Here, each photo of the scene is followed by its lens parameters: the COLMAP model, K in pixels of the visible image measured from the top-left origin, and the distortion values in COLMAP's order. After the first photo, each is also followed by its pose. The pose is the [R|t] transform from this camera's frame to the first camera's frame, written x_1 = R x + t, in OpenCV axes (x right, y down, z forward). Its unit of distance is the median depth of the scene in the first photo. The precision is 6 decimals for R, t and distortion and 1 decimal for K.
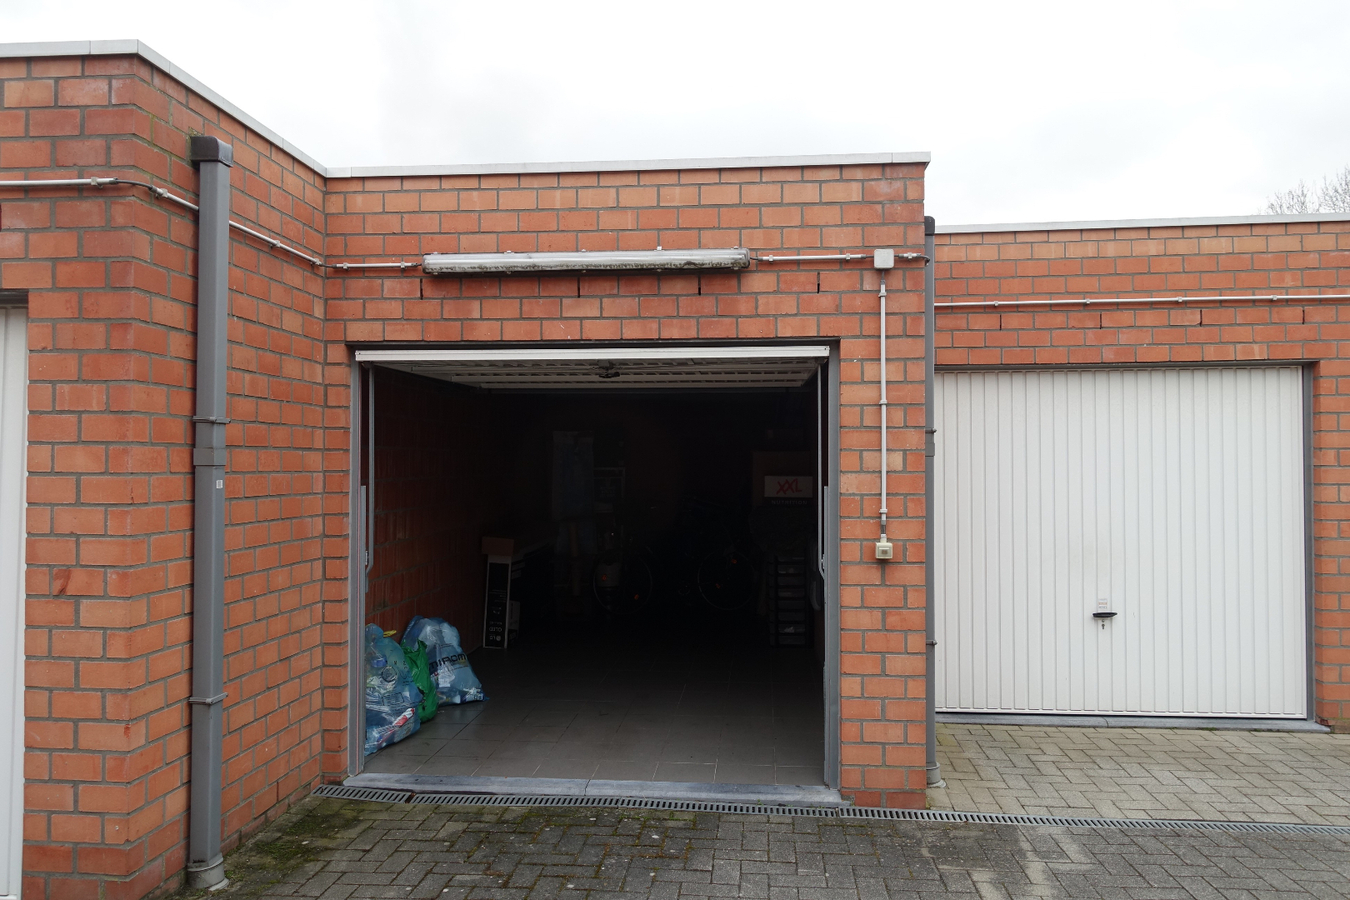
lens RADIAL K [[931.4, 0, 675.0], [0, 931.4, 450.0], [0, 0, 1]] dist [0.005980, 0.001842]
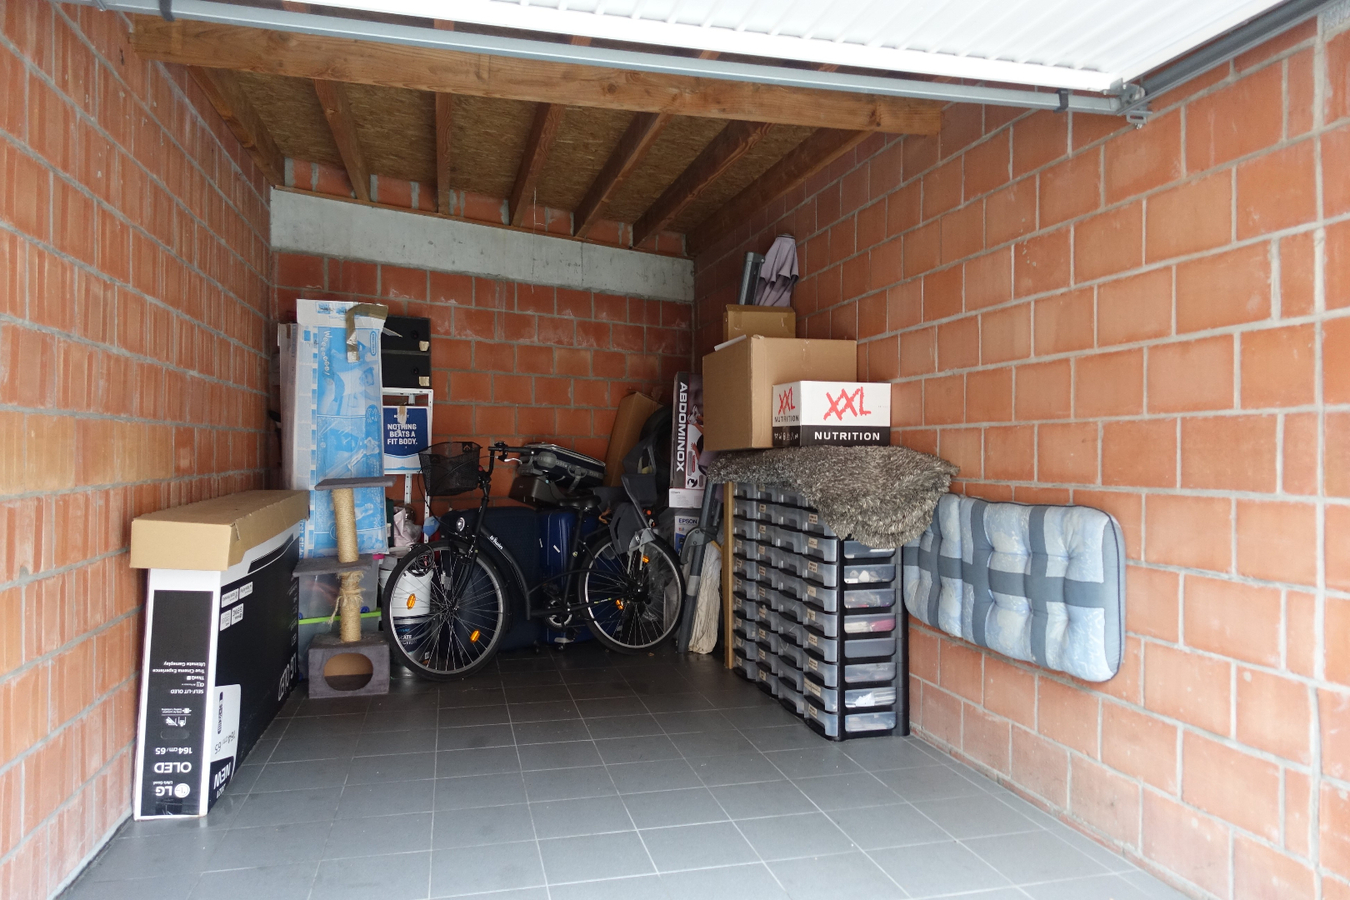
lens RADIAL K [[931.4, 0, 675.0], [0, 931.4, 450.0], [0, 0, 1]] dist [0.005980, 0.001842]
pose [[0.945392, 0.001102, 0.325934, -0.121595], [-0.005370, 0.999911, 0.012196, 0.058007], [-0.325891, -0.013280, 0.945314, 0.568679]]
